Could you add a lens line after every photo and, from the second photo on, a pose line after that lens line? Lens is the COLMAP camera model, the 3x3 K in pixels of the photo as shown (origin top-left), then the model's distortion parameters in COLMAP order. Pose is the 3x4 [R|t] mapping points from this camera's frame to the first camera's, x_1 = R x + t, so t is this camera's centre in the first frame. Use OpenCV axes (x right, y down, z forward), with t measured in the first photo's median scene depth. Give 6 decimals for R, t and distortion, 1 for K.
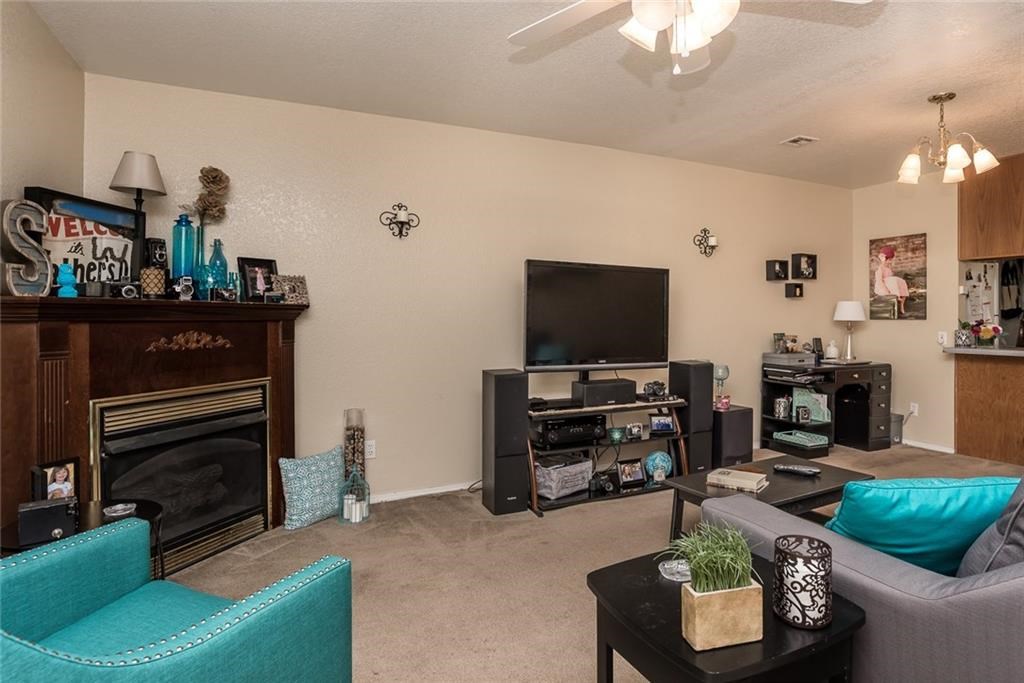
lens RADIAL K [[573.0, 0, 512.3], [0, 573.0, 322.6], [0, 0, 1]] dist [-0.064980, -0.000297]
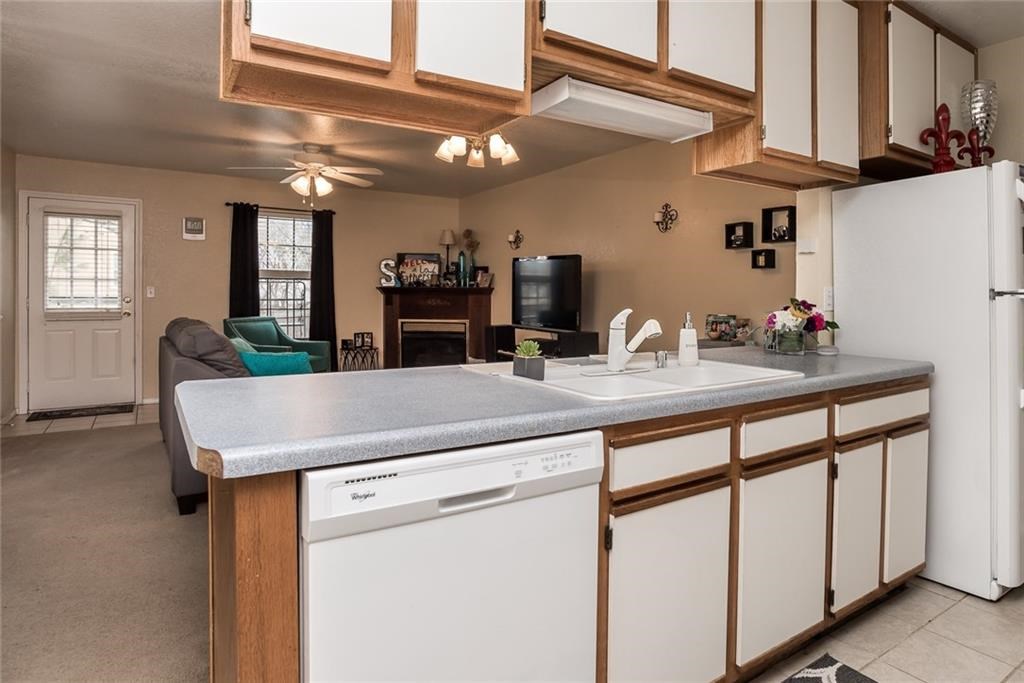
lens RADIAL K [[544.2, 0, 511.1], [0, 544.2, 297.5], [0, 0, 1]] dist [-0.001278, -0.000175]
pose [[0.143532, 0.010060, -0.989595, 1.746515], [-0.013234, 0.999878, 0.008245, -0.013130], [0.989557, 0.011913, 0.143647, 0.863793]]
